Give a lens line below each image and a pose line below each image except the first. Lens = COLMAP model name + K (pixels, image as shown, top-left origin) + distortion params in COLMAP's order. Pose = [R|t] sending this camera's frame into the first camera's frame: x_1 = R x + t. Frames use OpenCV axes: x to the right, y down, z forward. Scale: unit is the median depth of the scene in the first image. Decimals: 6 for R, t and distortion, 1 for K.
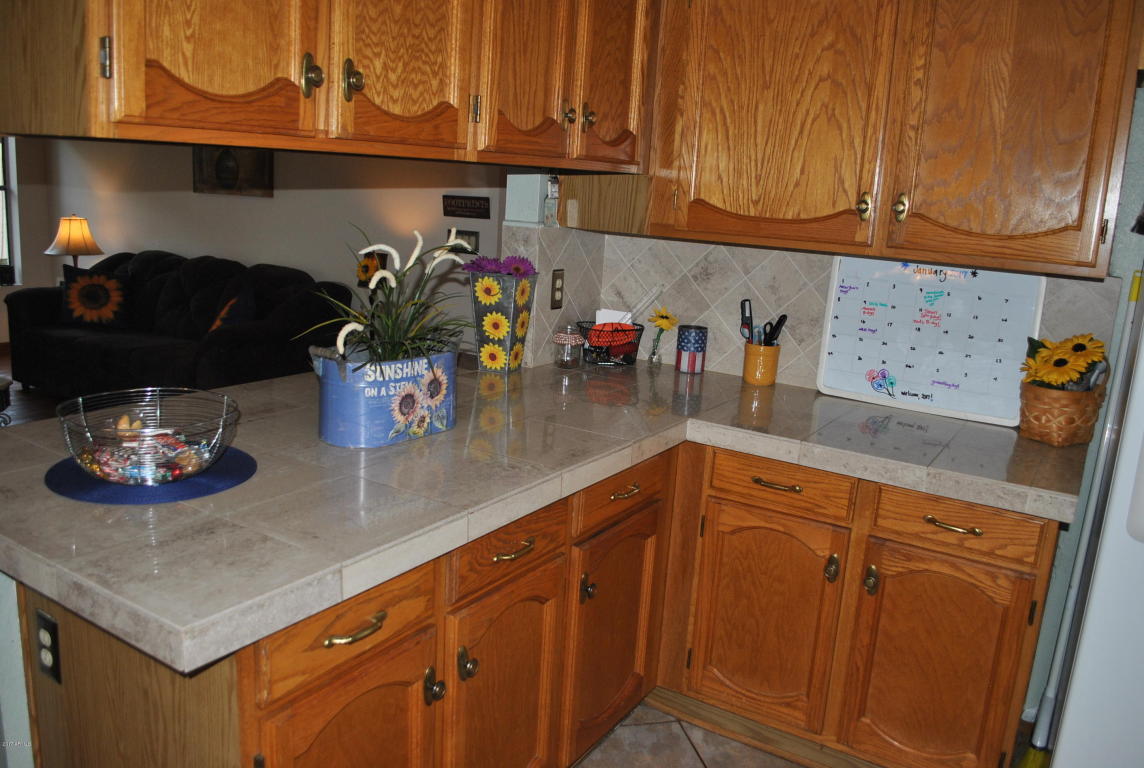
lens RADIAL K [[911.1, 0, 572.0], [0, 911.1, 384.0], [0, 0, 1]] dist [-0.083215, 0.005782]
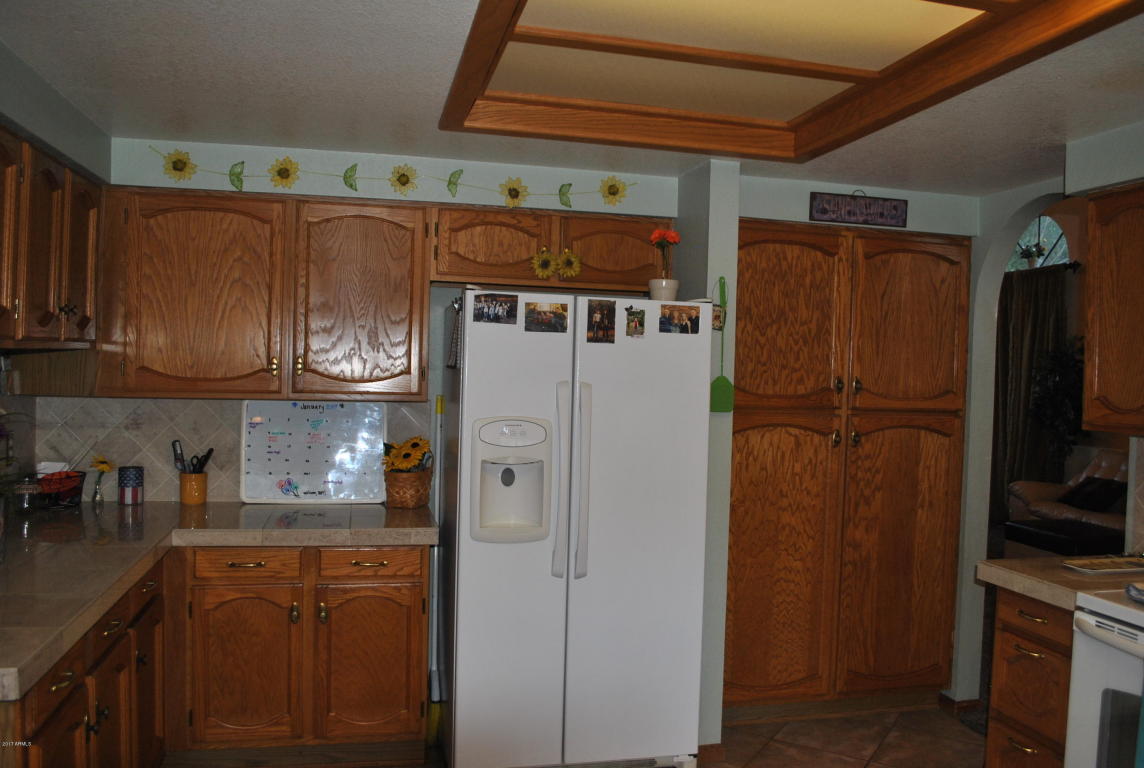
lens RADIAL K [[911.1, 0, 572.0], [0, 911.1, 384.0], [0, 0, 1]] dist [-0.083215, 0.005782]
pose [[0.706146, -0.055447, 0.705892, -0.362860], [0.165912, 0.982132, -0.088827, 0.041212], [-0.688354, 0.179841, 0.702728, -0.355097]]
